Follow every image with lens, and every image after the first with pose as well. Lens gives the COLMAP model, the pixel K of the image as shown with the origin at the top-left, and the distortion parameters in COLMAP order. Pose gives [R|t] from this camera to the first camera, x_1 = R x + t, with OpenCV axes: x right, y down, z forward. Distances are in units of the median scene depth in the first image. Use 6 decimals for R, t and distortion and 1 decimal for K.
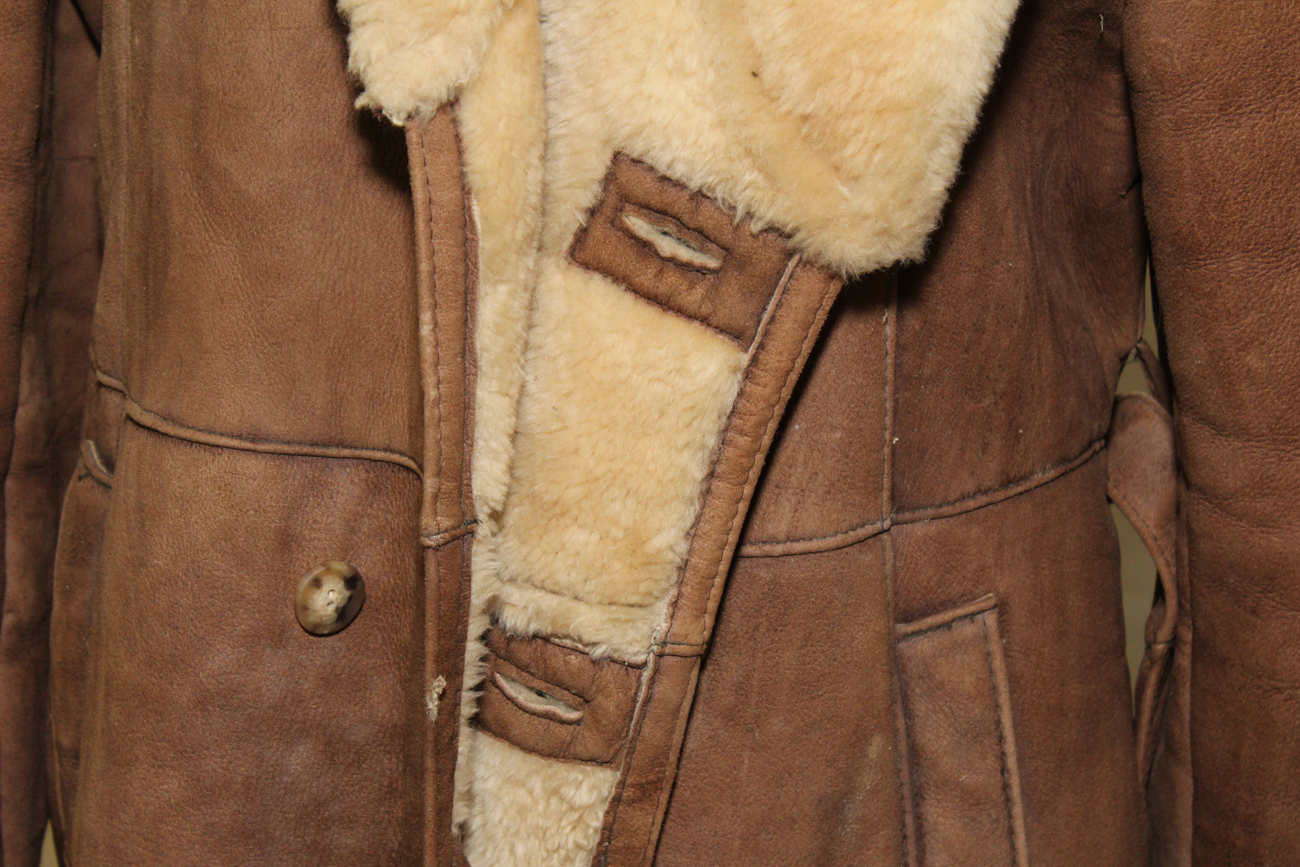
lens RADIAL K [[3022.4, 0, 650.0], [0, 3022.4, 433.5], [0, 0, 1]] dist [0.061425, 0.057421]
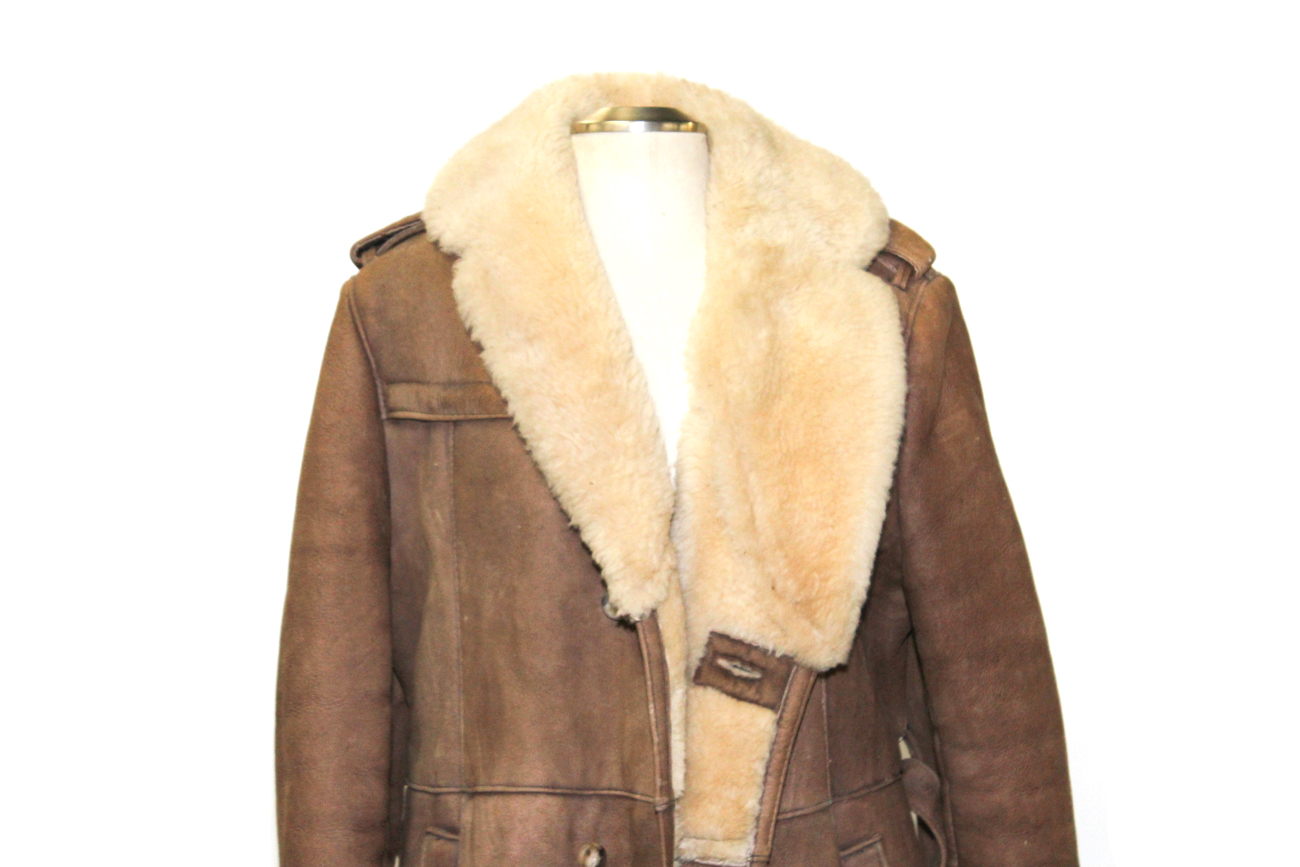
lens RADIAL K [[3349.1, 0, 651.4], [0, 3349.1, 481.0], [0, 0, 1]] dist [0.089051, 1.173738]
pose [[0.963421, -0.089545, 0.252588, -0.643174], [0.154136, 0.956177, -0.248932, 0.395495], [-0.219228, 0.278759, 0.935004, -1.302089]]
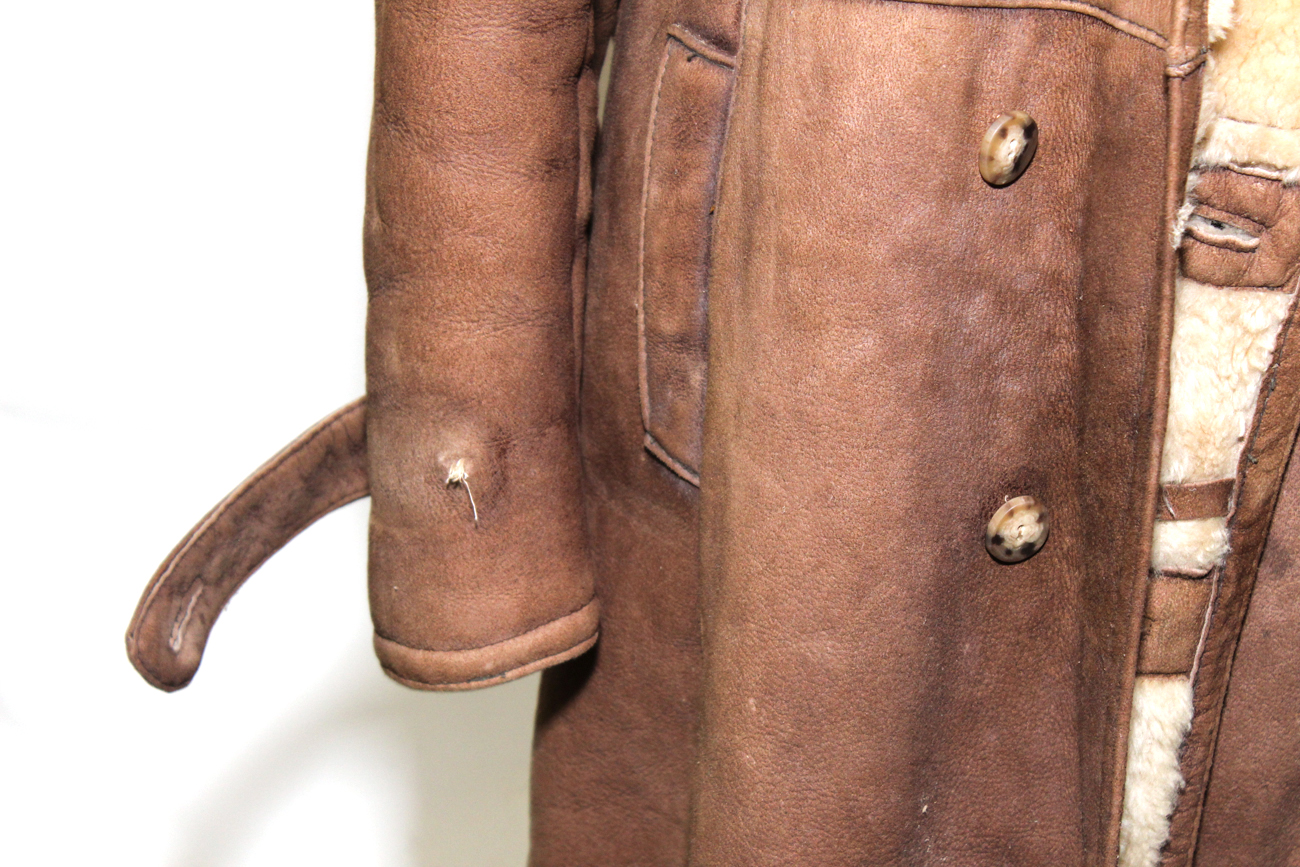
lens RADIAL K [[3022.4, 0, 650.0], [0, 3022.4, 433.5], [0, 0, 1]] dist [0.061425, 0.057421]
pose [[0.984241, -0.087202, 0.153837, -0.393217], [0.072534, 0.992488, 0.098520, 0.040848], [-0.161272, -0.085809, 0.983172, 0.007617]]
